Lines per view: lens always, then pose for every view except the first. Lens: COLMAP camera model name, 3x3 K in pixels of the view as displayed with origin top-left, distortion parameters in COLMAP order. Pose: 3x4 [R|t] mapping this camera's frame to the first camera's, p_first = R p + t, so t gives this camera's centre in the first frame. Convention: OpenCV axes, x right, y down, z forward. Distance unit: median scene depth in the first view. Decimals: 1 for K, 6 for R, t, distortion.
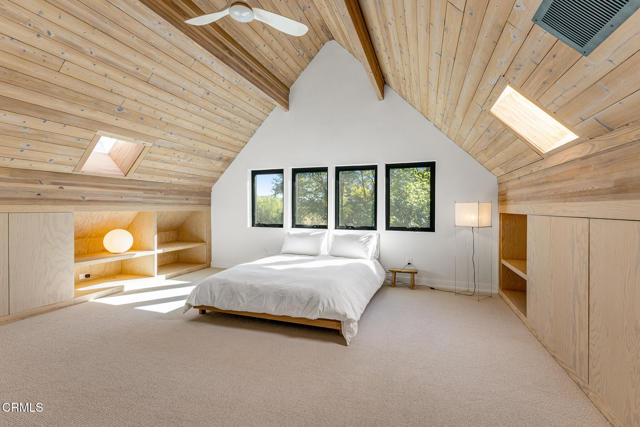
lens RADIAL K [[283.6, 0, 321.2], [0, 283.6, 217.5], [0, 0, 1]] dist [0.028665, -0.000028]
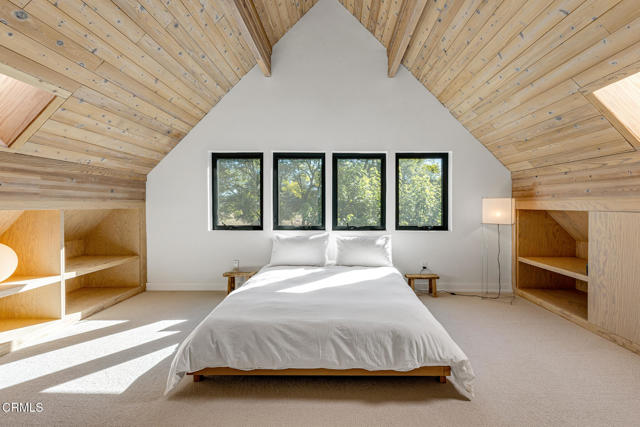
lens RADIAL K [[291.4, 0, 322.1], [0, 291.4, 212.9], [0, 0, 1]] dist [-0.002557, -0.000558]
pose [[0.943766, -0.010140, 0.330459, -0.267466], [0.012053, 0.999920, -0.003742, -0.006496], [-0.330395, 0.007514, 0.943813, 0.245771]]
